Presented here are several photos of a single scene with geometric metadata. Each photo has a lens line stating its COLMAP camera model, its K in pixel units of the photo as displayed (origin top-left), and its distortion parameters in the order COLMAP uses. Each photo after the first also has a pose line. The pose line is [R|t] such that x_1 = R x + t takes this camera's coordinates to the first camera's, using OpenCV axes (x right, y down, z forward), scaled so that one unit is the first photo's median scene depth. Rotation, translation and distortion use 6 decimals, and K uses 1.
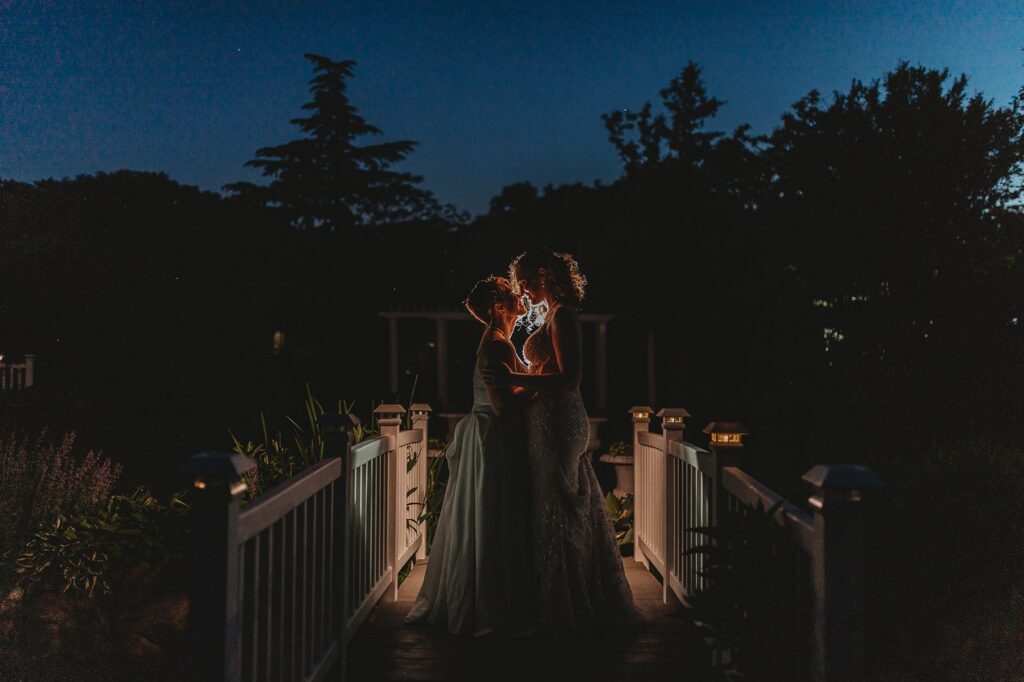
lens RADIAL K [[976.7, 0, 518.8], [0, 976.7, 360.9], [0, 0, 1]] dist [0.002019, 0.011165]
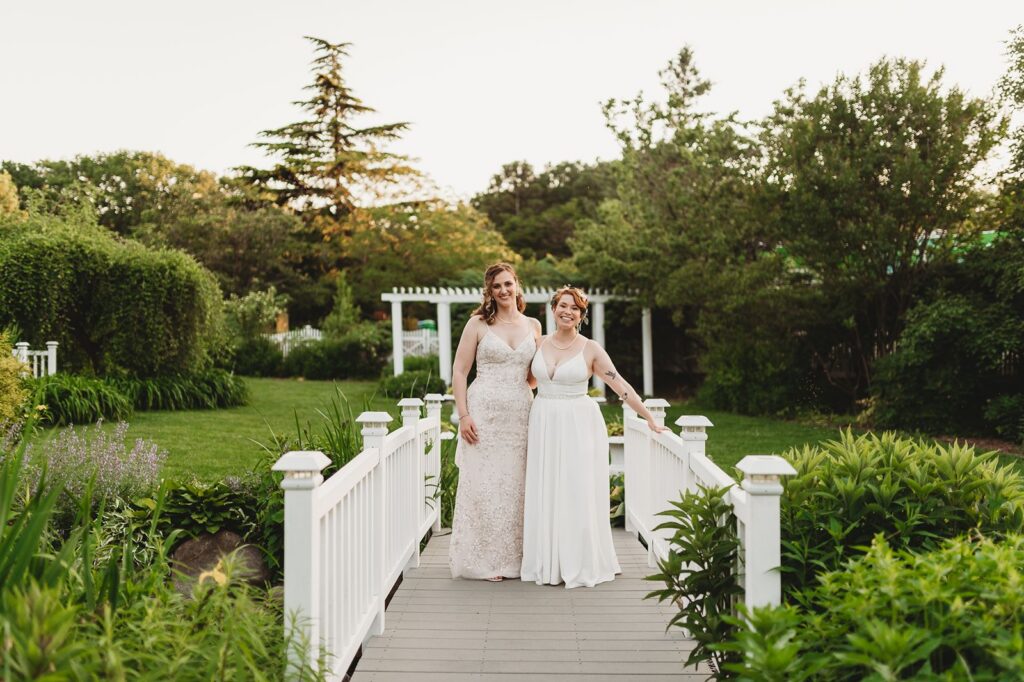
lens RADIAL K [[976.7, 0, 518.8], [0, 976.7, 360.9], [0, 0, 1]] dist [0.002019, 0.011165]
pose [[0.999946, -0.010363, 0.000777, -0.001090], [0.010339, 0.999595, 0.026521, -0.006495], [-0.001052, -0.026512, 0.999648, -0.033829]]
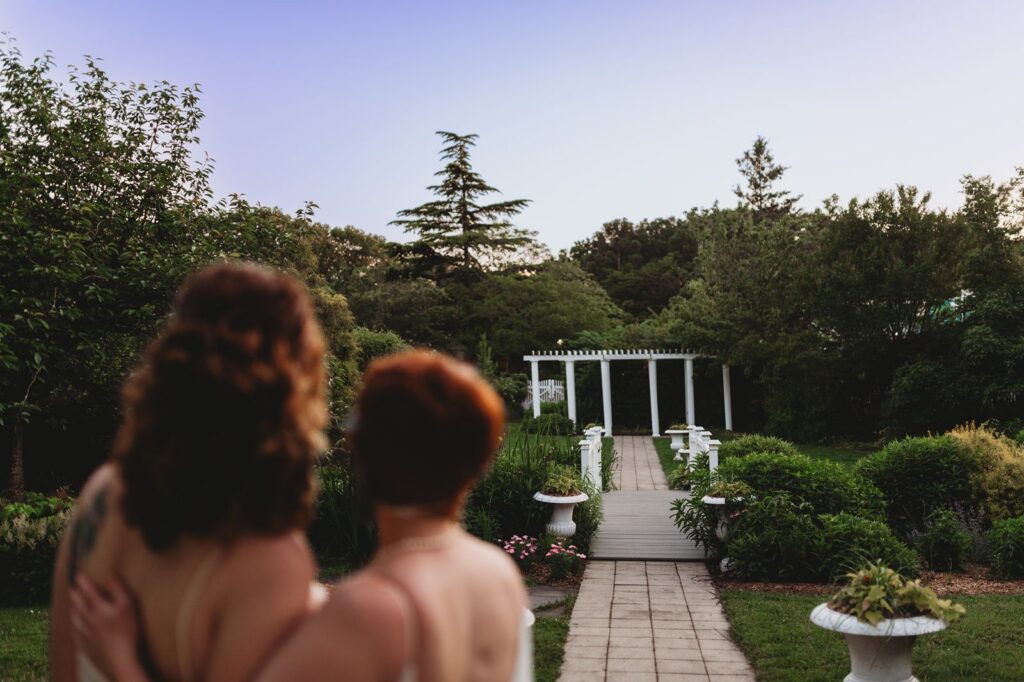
lens RADIAL K [[1020.6, 0, 512.0], [0, 1020.6, 341.0], [0, 0, 1]] dist [-0.000840, 0.003024]
pose [[0.994471, -0.030054, -0.100619, -0.014973], [0.026847, 0.999092, -0.033075, -0.024775], [0.101522, 0.030191, 0.994375, -0.421547]]
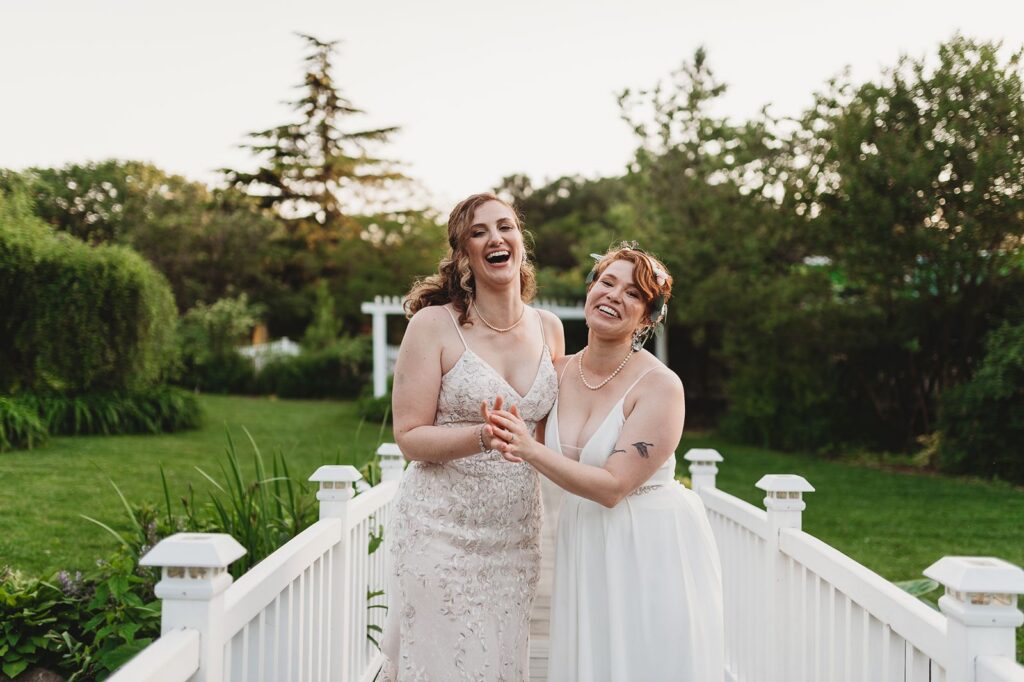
lens RADIAL K [[976.7, 0, 518.8], [0, 976.7, 360.9], [0, 0, 1]] dist [0.002019, 0.011165]
pose [[0.999944, 0.008007, 0.006939, -0.004276], [-0.008061, 0.999937, 0.007777, -0.006546], [-0.006876, -0.007832, 0.999946, 0.082645]]
